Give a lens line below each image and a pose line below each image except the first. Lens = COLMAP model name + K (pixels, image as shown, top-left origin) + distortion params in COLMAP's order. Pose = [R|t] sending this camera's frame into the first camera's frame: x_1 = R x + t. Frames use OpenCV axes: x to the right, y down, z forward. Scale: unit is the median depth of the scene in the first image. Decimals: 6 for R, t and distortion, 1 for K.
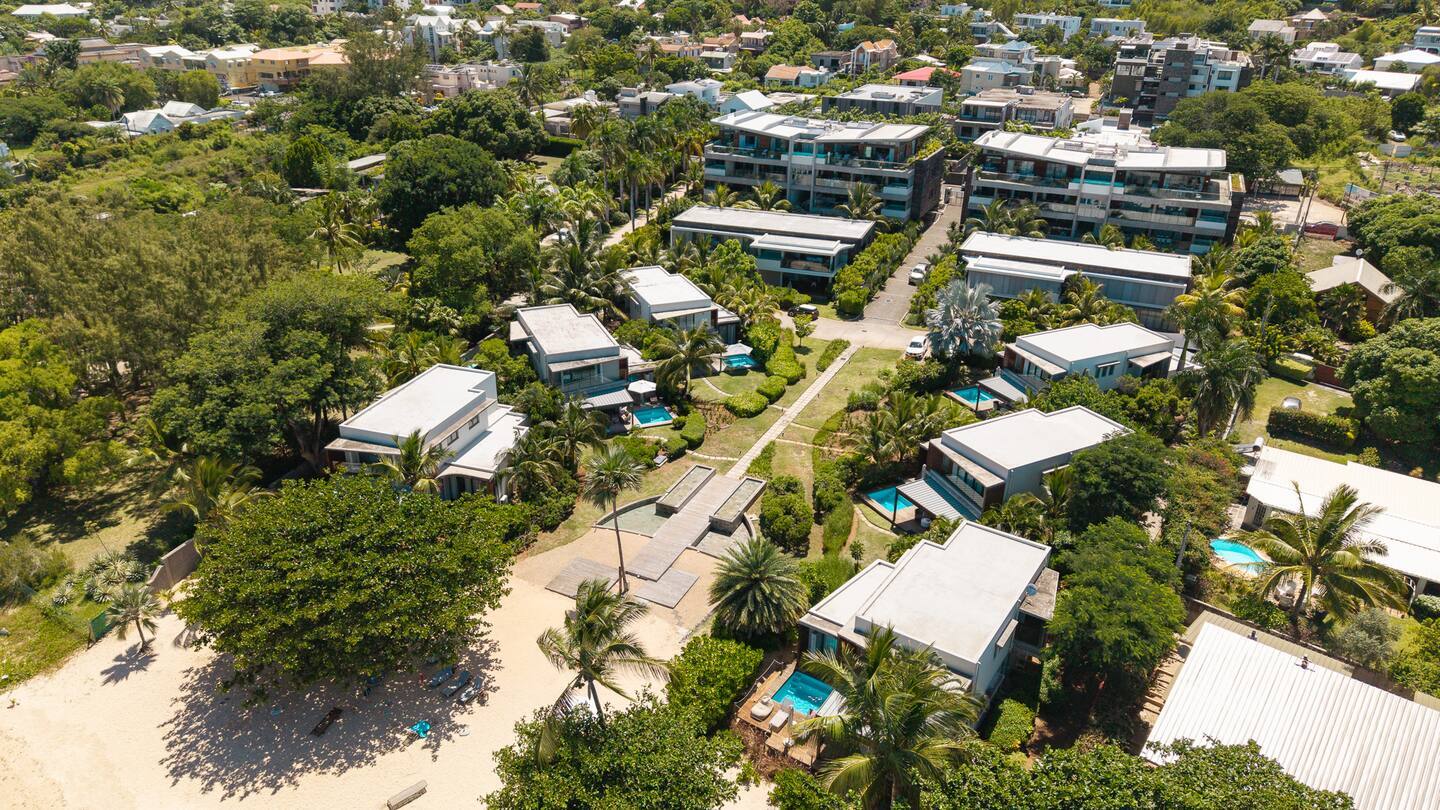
lens RADIAL K [[966.9, 0, 693.1], [0, 966.9, 406.1], [0, 0, 1]] dist [0.004548, 0.003568]
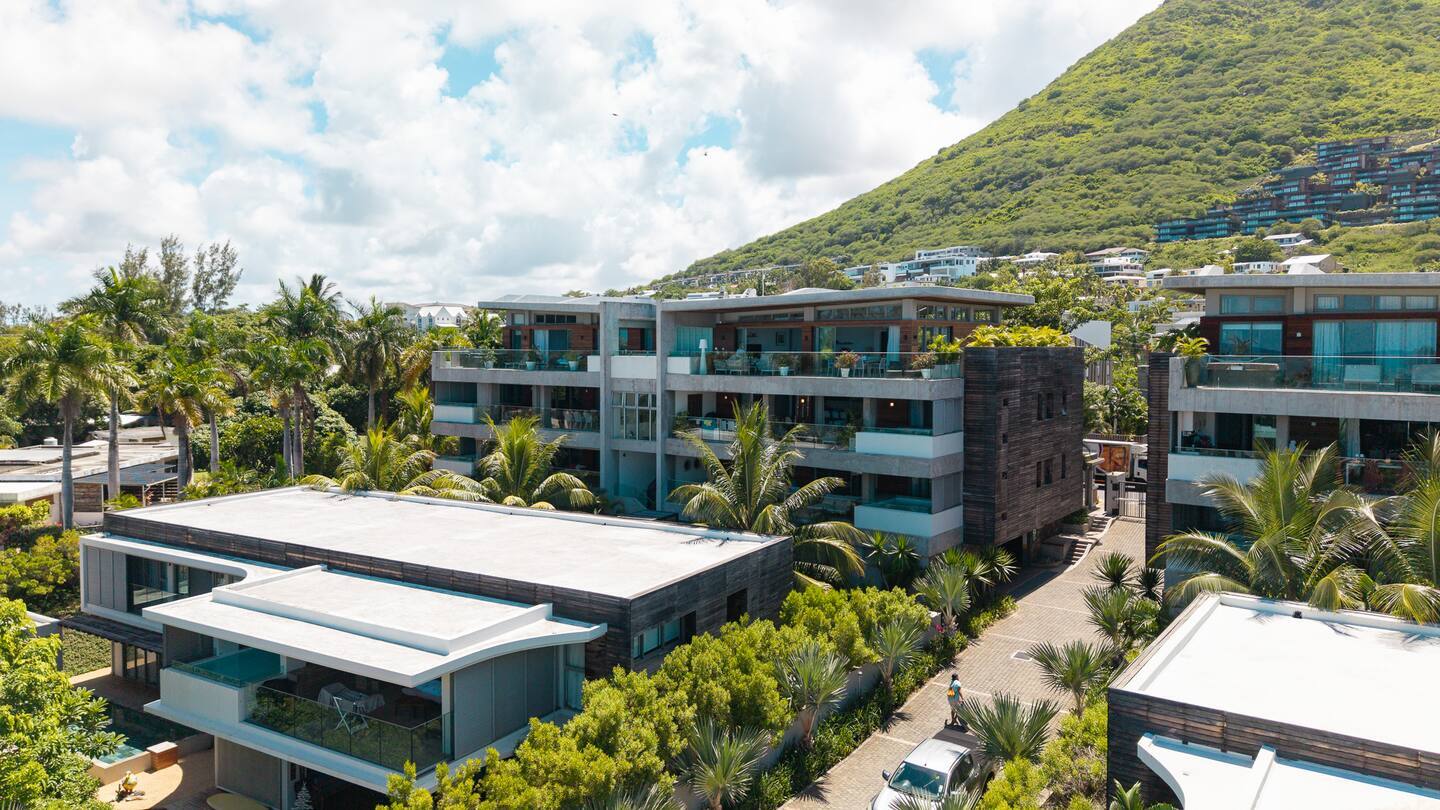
lens RADIAL K [[942.4, 0, 715.0], [0, 942.4, 377.2], [0, 0, 1]] dist [0.015195, -0.021461]
pose [[0.979336, -0.006763, -0.202126, 0.227125], [-0.074424, 0.917253, -0.391290, -0.134192], [0.188047, 0.398248, 0.897795, 0.773416]]
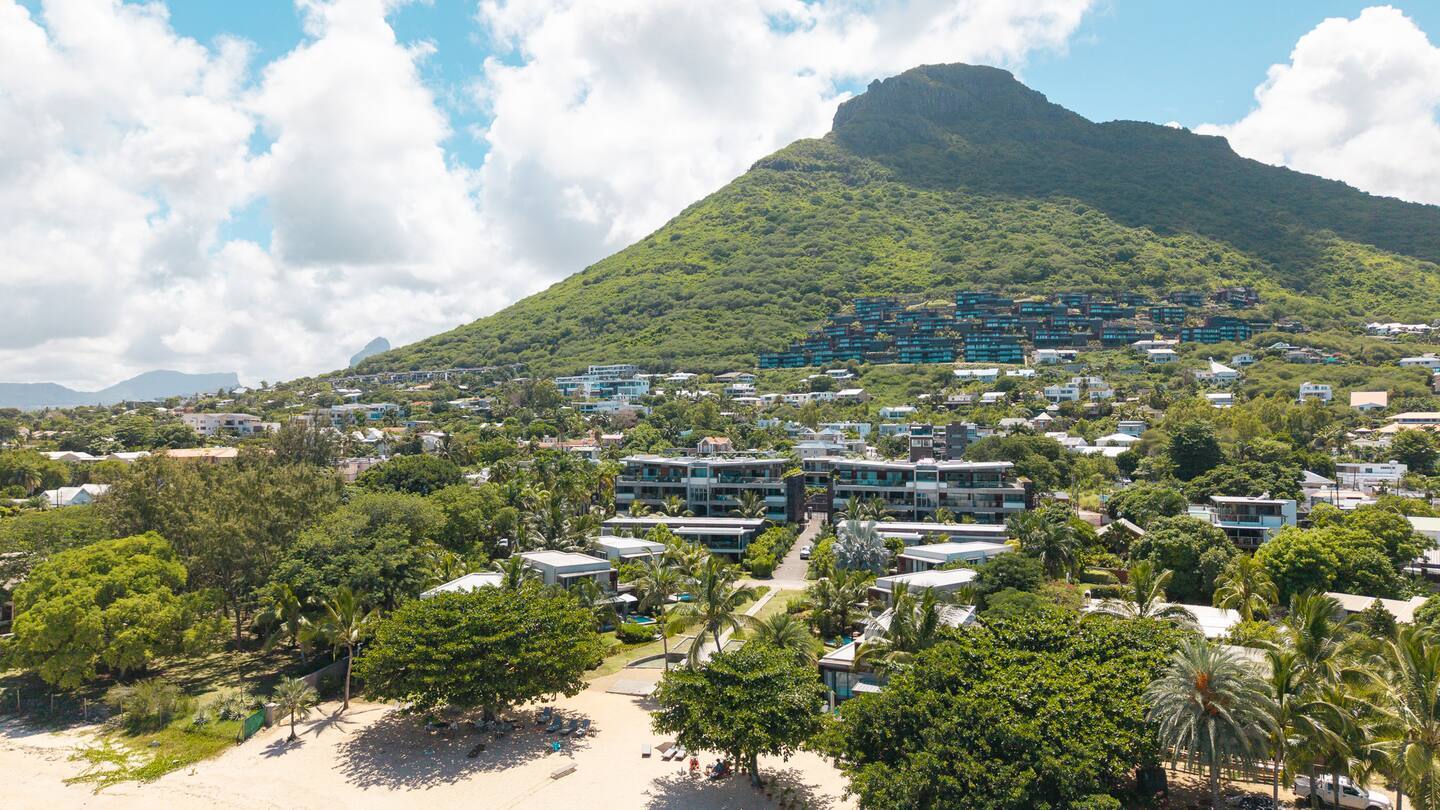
lens RADIAL K [[983.7, 0, 681.4], [0, 983.7, 406.0], [0, 0, 1]] dist [0.023784, -0.001296]
pose [[0.982479, -0.008071, 0.186198, -0.157422], [0.089688, 0.896247, -0.434393, 0.227301], [-0.163374, 0.443482, 0.881268, -0.171389]]
